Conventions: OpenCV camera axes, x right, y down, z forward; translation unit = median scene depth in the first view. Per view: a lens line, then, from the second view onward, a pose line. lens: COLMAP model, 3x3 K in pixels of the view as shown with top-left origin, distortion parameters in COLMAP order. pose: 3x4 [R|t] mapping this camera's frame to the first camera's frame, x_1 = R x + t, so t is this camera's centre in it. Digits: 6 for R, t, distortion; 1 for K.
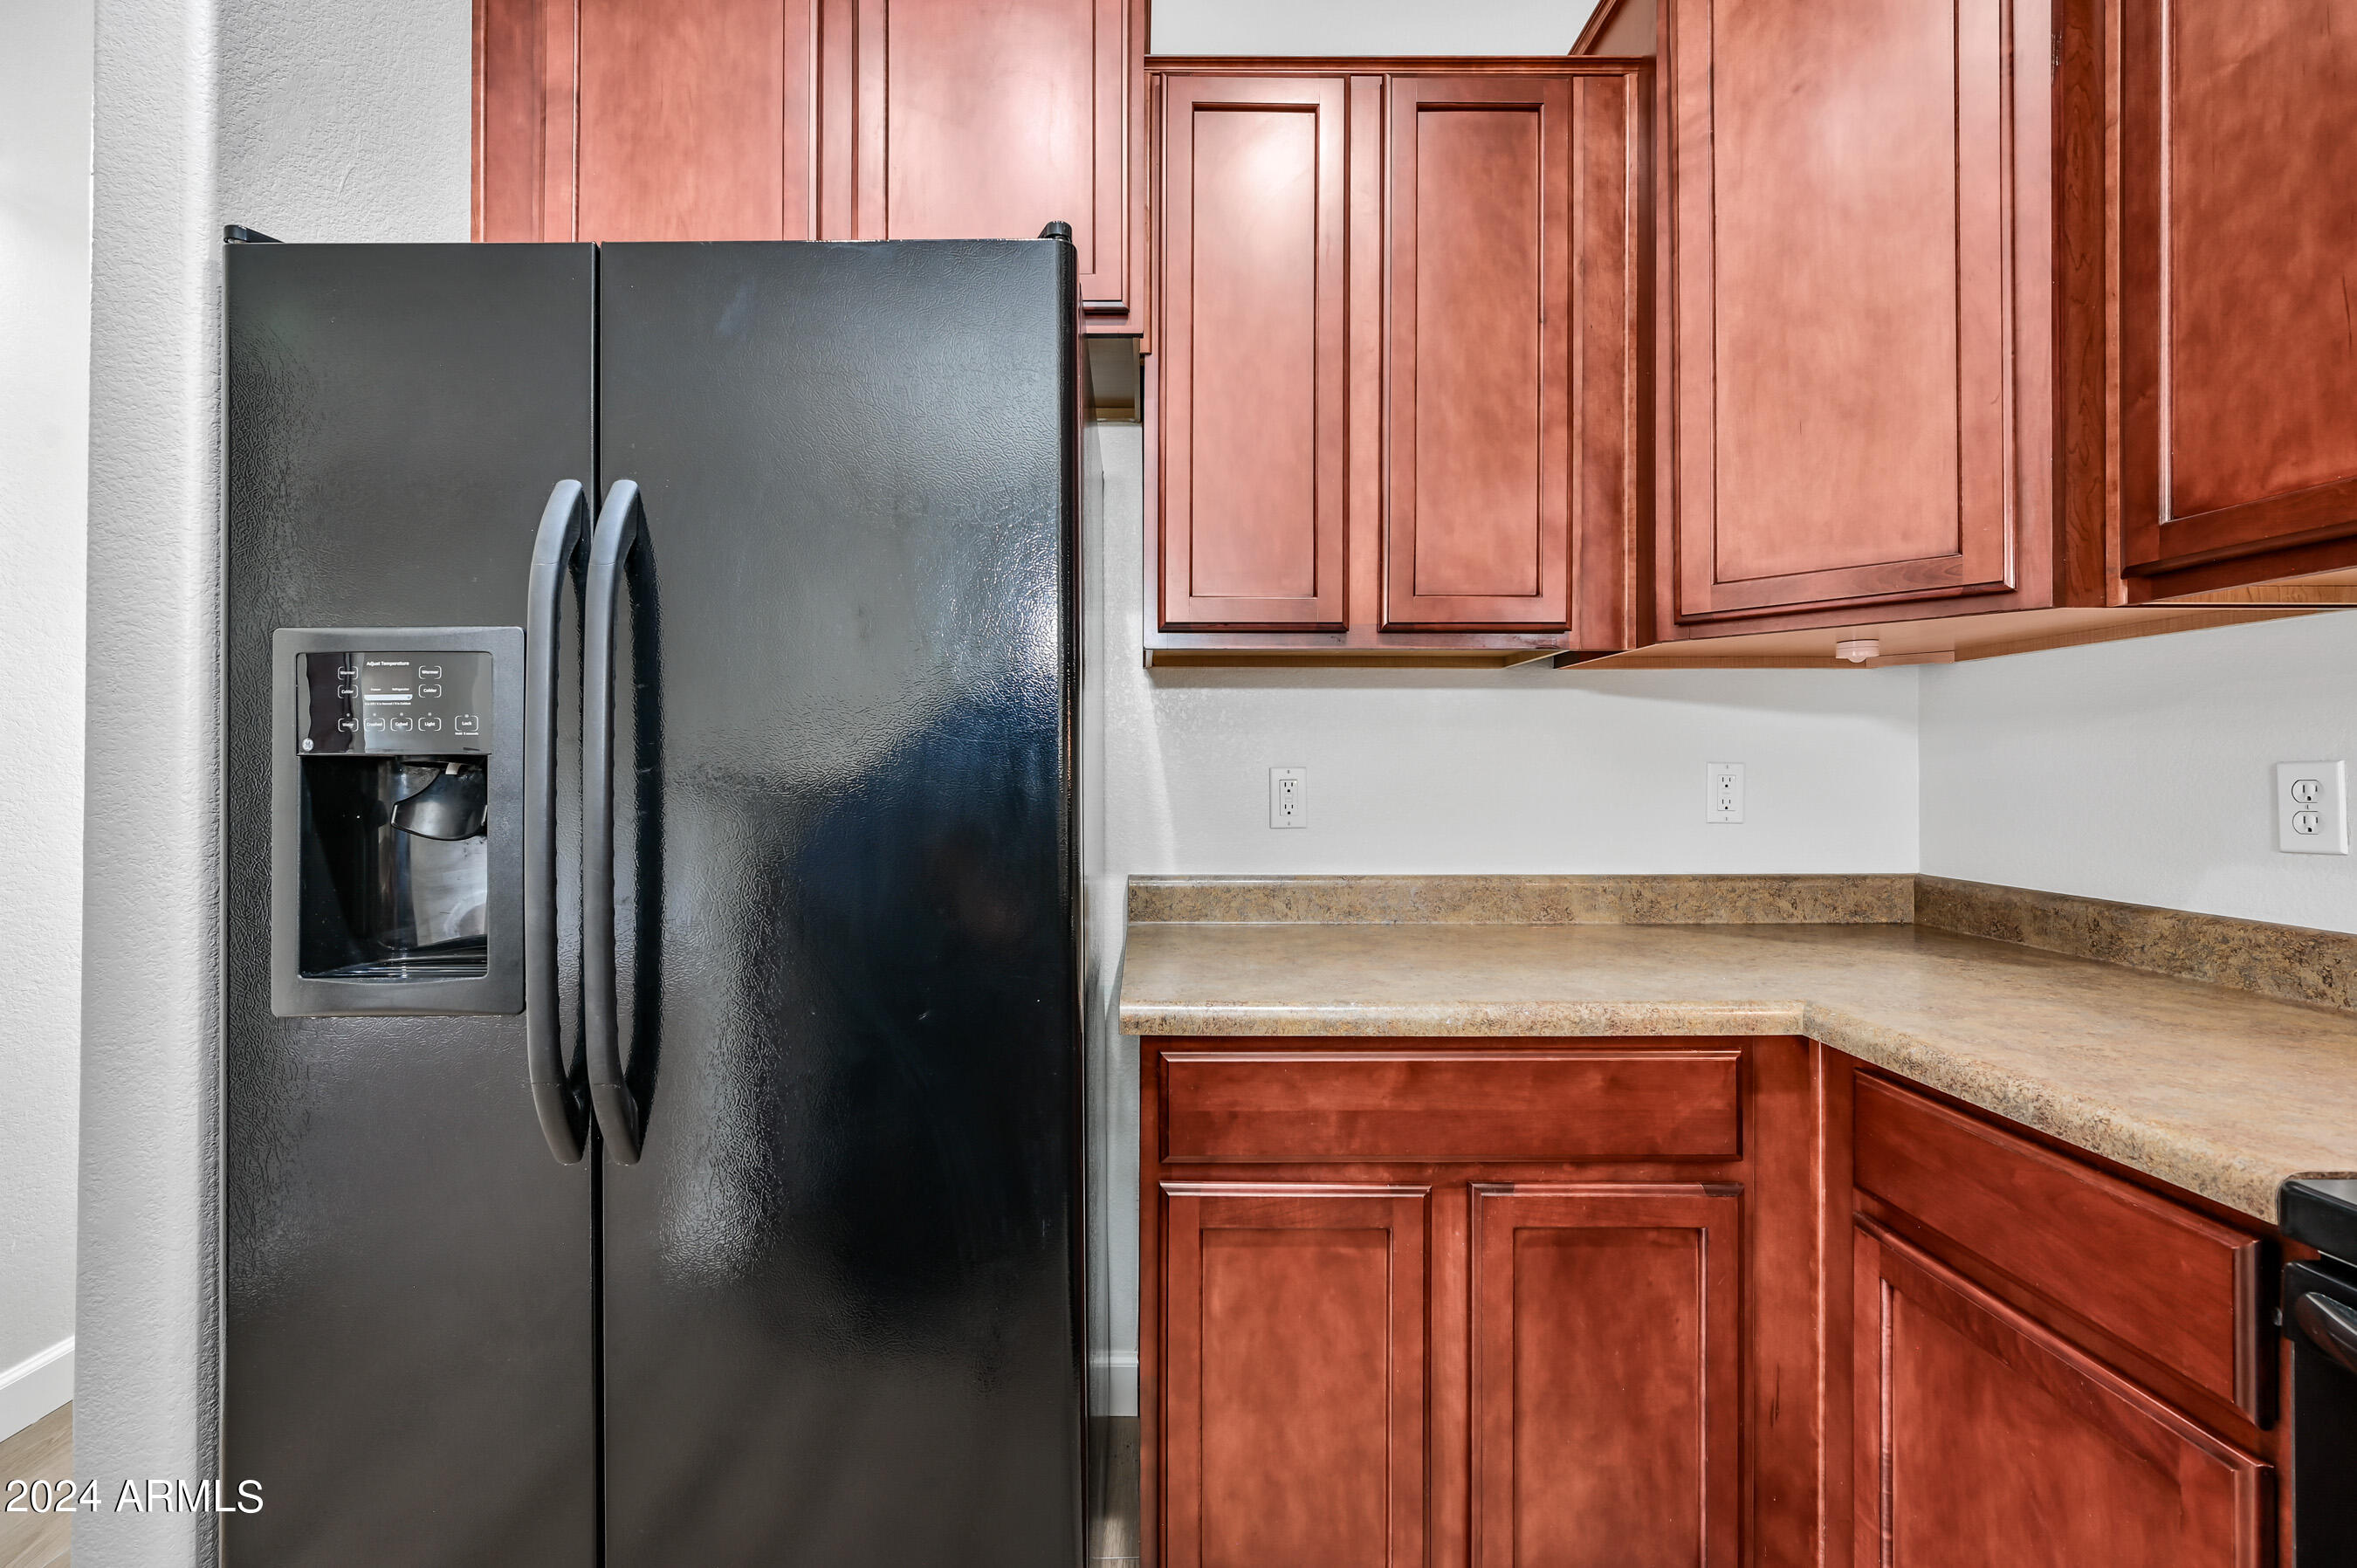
lens RADIAL K [[984.7, 0, 1147.9], [0, 984.7, 772.0], [0, 0, 1]] dist [-0.002479, -0.000439]
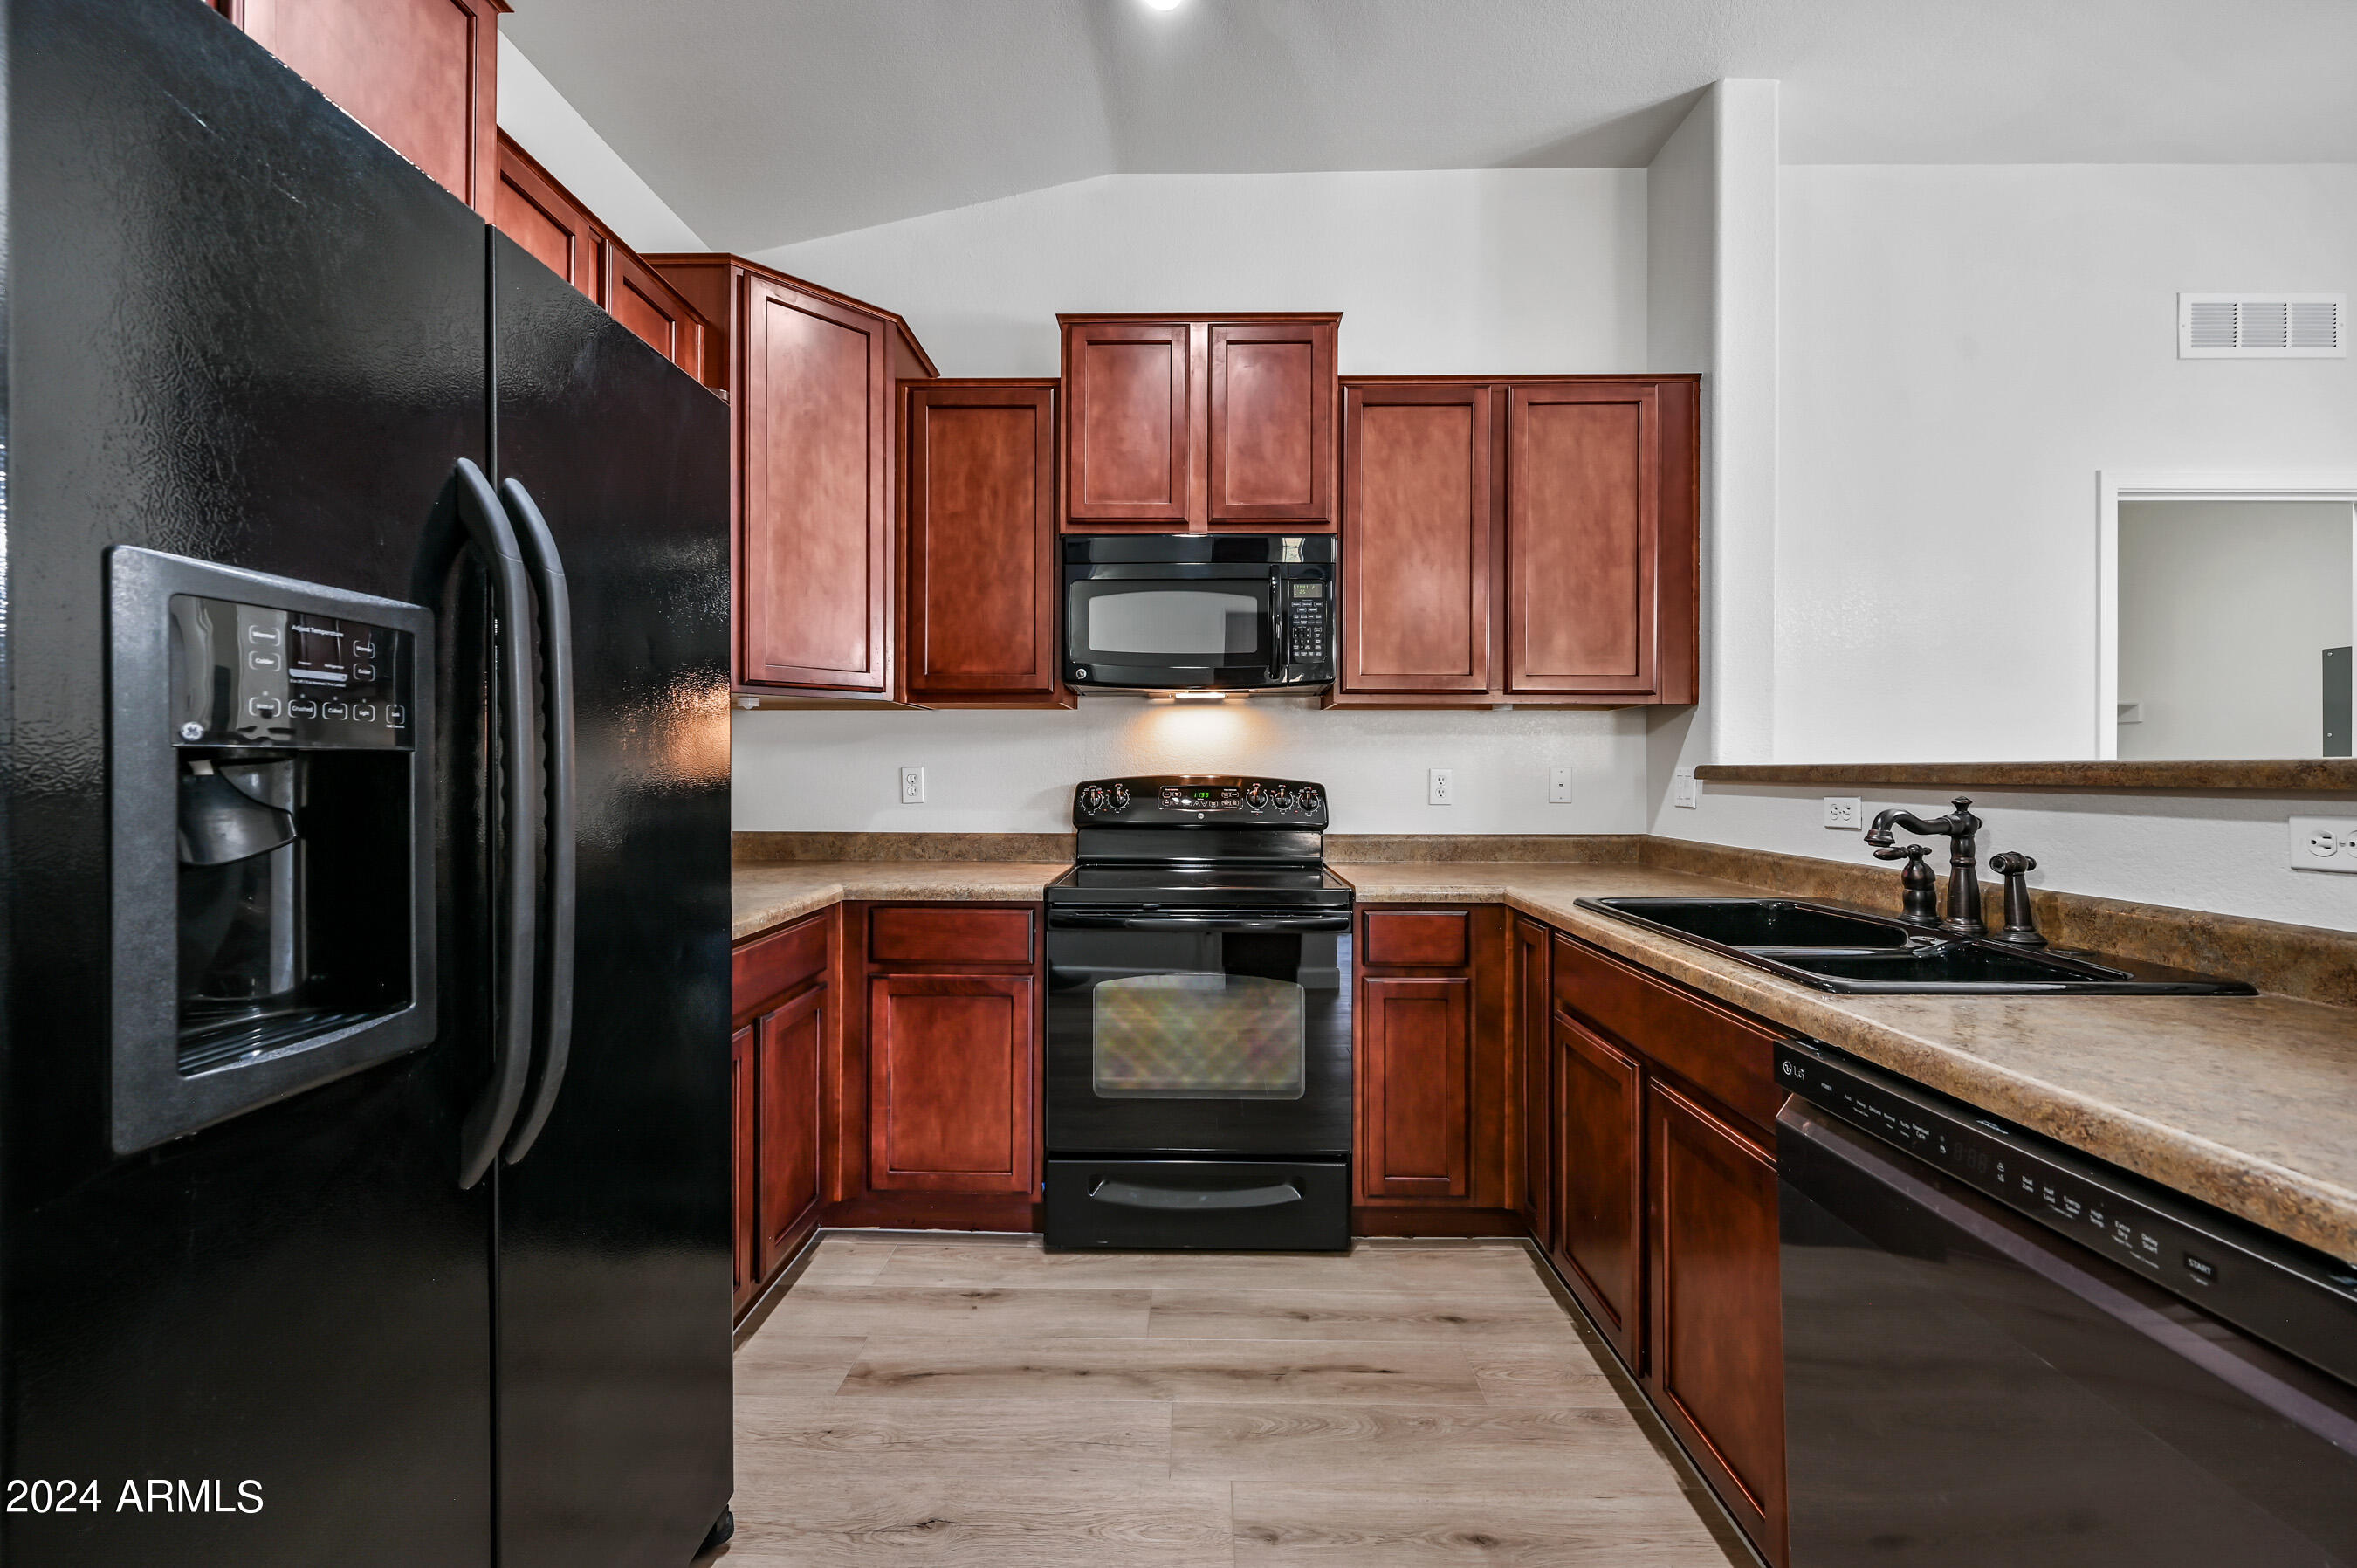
lens RADIAL K [[930.2, 0, 1184.5], [0, 930.2, 777.5], [0, 0, 1]] dist [-0.000470, 0.000043]
pose [[0.014731, -0.006792, 0.999868, -1.479347], [-0.004241, 0.999968, 0.006855, -0.003406], [-0.999882, -0.004341, 0.014702, 0.307113]]
